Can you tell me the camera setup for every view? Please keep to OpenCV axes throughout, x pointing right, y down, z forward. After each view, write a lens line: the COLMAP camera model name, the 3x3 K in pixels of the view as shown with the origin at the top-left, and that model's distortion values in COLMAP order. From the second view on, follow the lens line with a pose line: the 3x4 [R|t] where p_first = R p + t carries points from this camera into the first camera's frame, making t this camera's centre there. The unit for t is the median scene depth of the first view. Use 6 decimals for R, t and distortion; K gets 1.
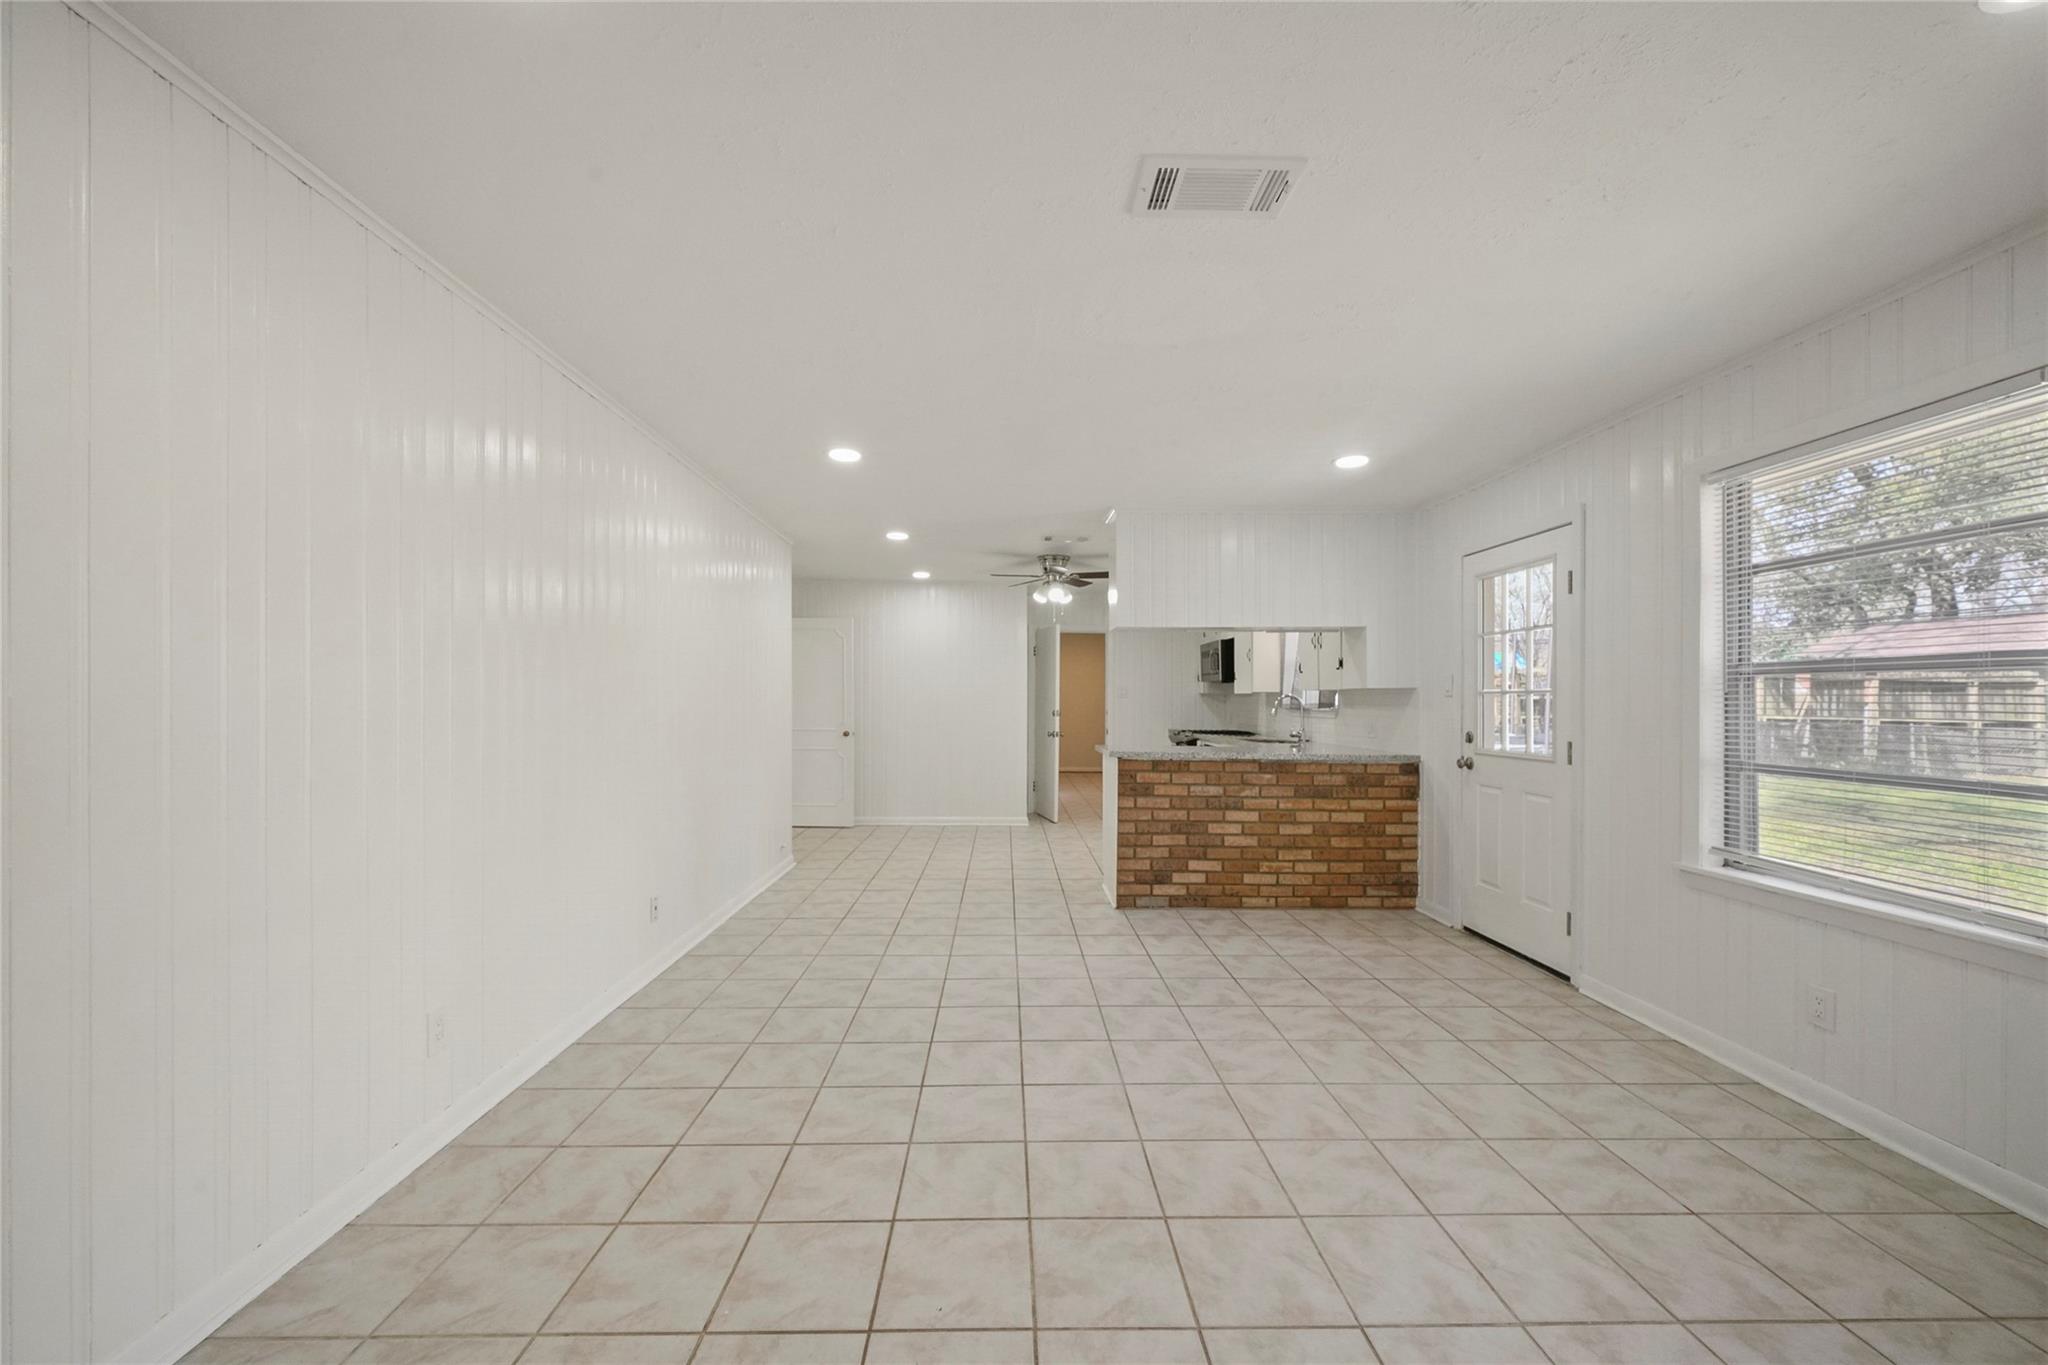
lens RADIAL K [[781.3, 0, 1018.6], [0, 781.3, 690.2], [0, 0, 1]] dist [-0.000312, -0.000111]
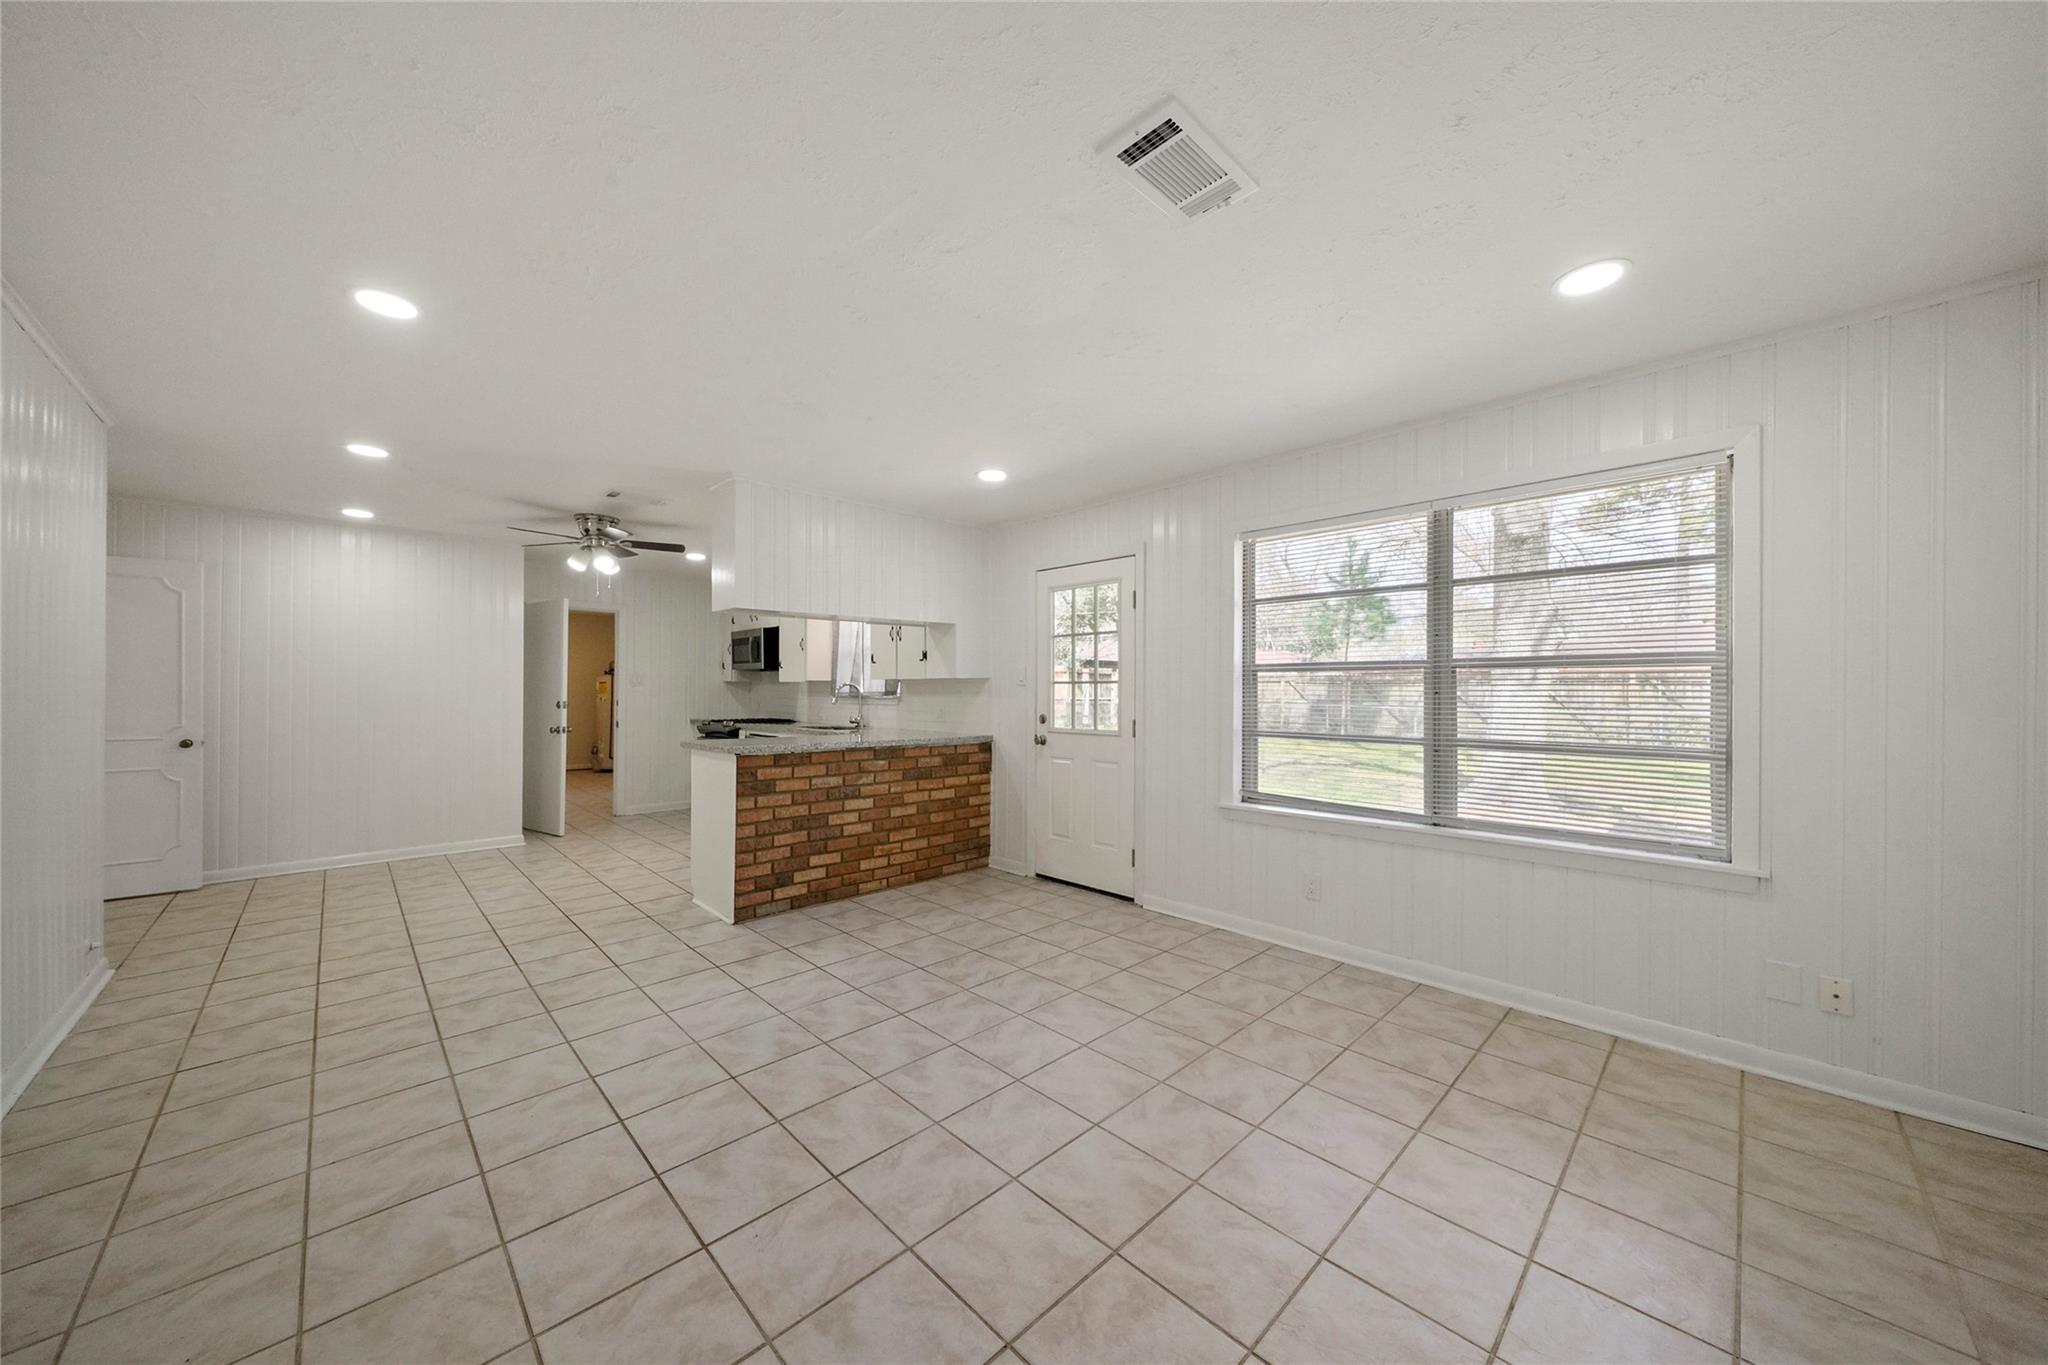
lens RADIAL K [[711.7, 0, 1022.8], [0, 711.7, 677.8], [0, 0, 1]] dist [-0.001392, -0.000029]
pose [[0.731611, 0.006837, 0.681688, -0.188668], [-0.006975, 0.999972, -0.002543, -0.001327], [-0.681687, -0.002894, 0.731638, 0.183224]]
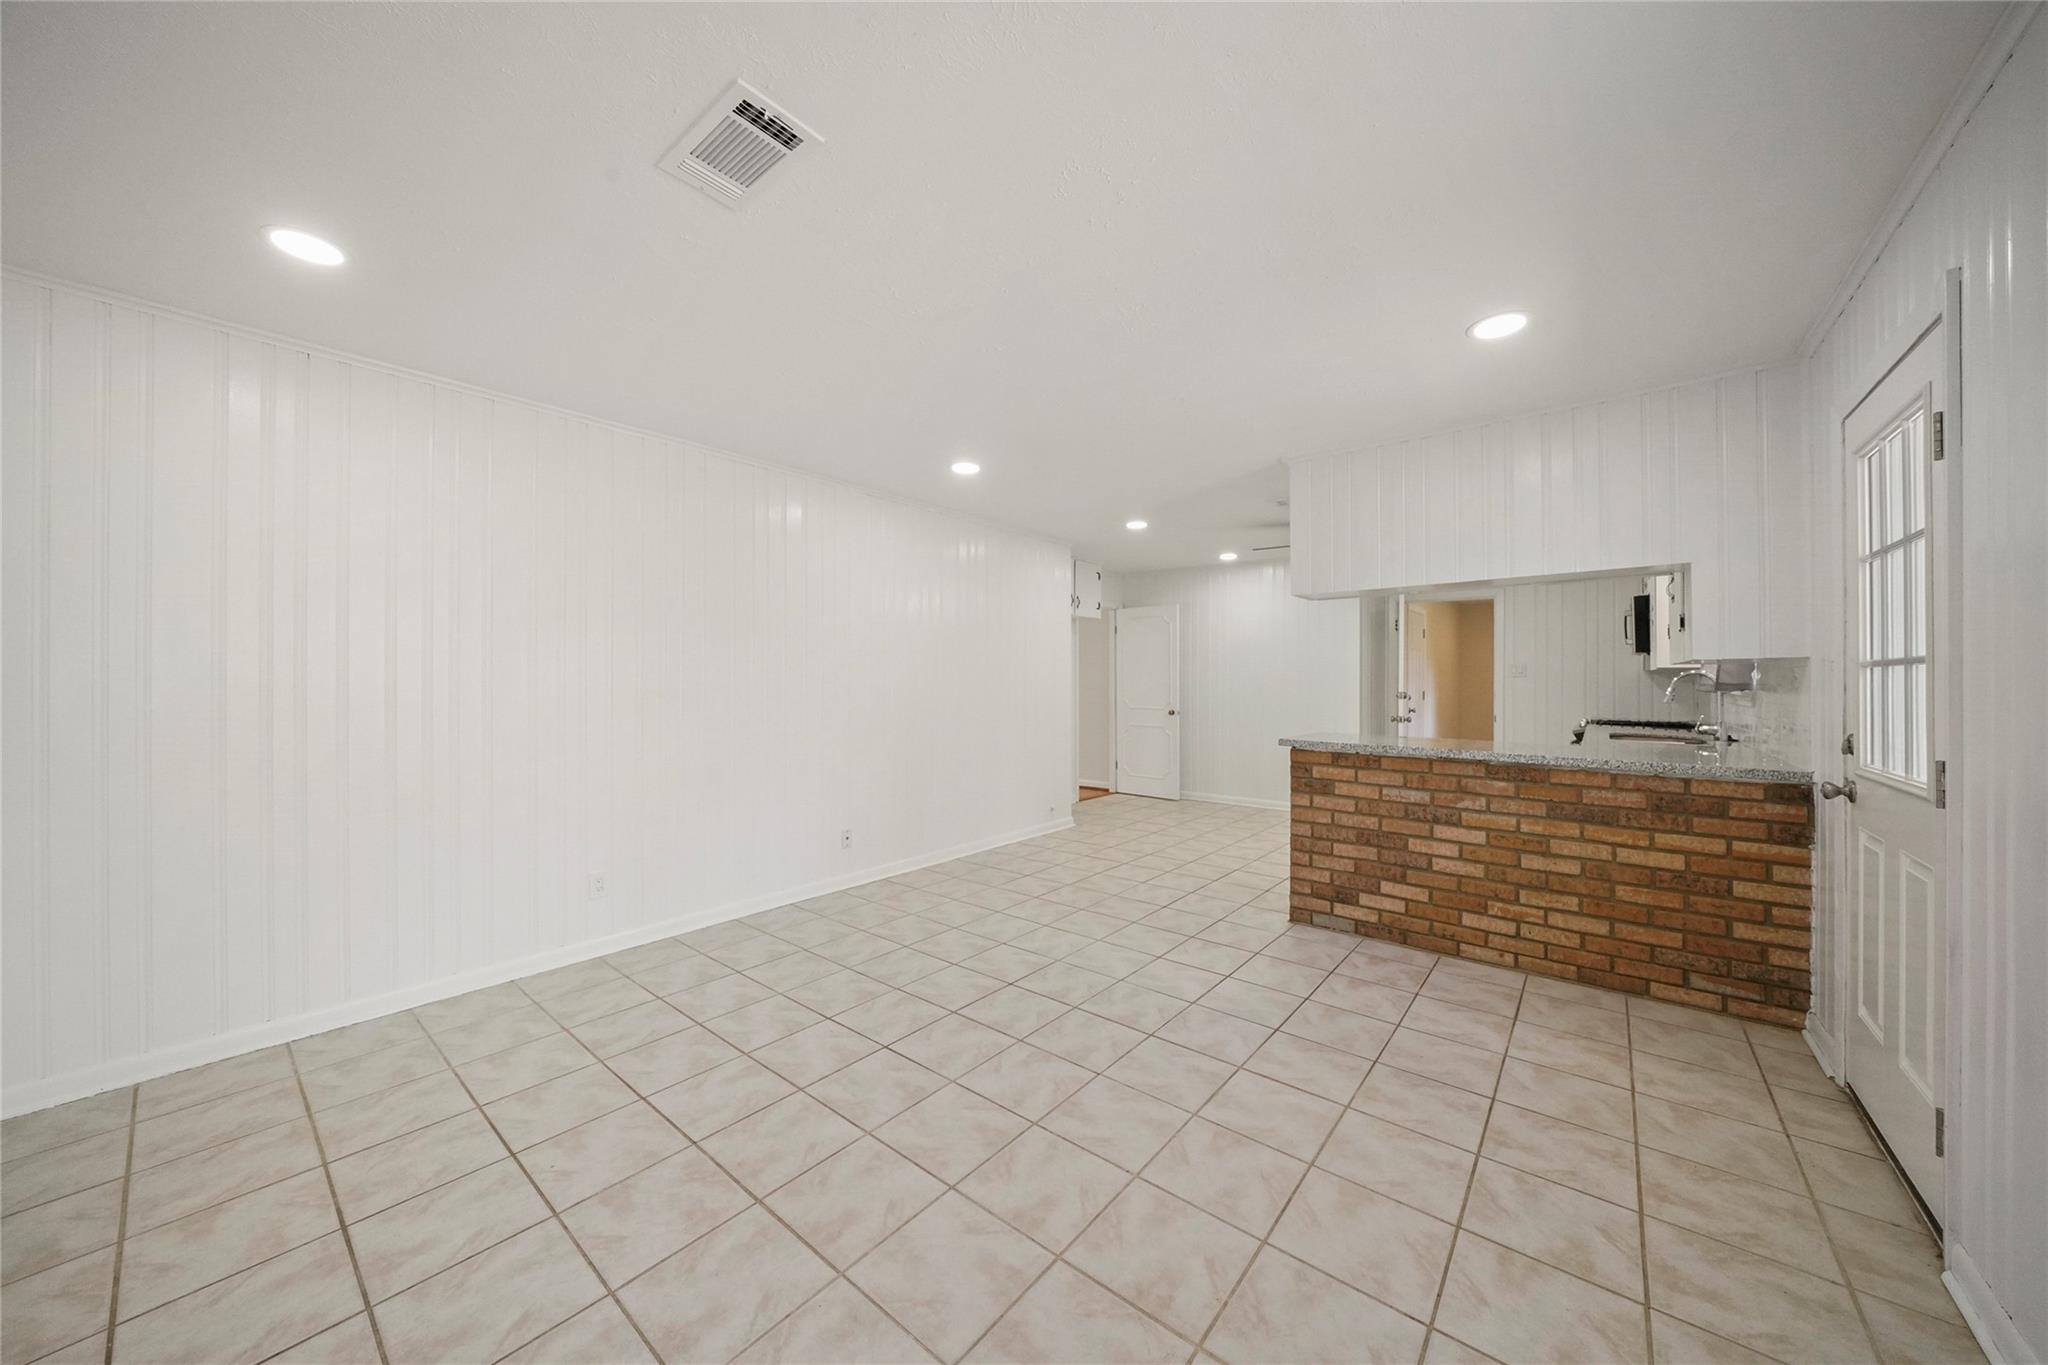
lens RADIAL K [[705.5, 0, 1023.0], [0, 705.5, 673.6], [0, 0, 1]] dist [-0.004103, -0.000082]
pose [[0.757434, -0.010344, -0.652830, 0.413164], [0.011565, 0.999930, -0.002425, 0.003757], [0.652809, -0.005713, 0.757501, 0.217376]]
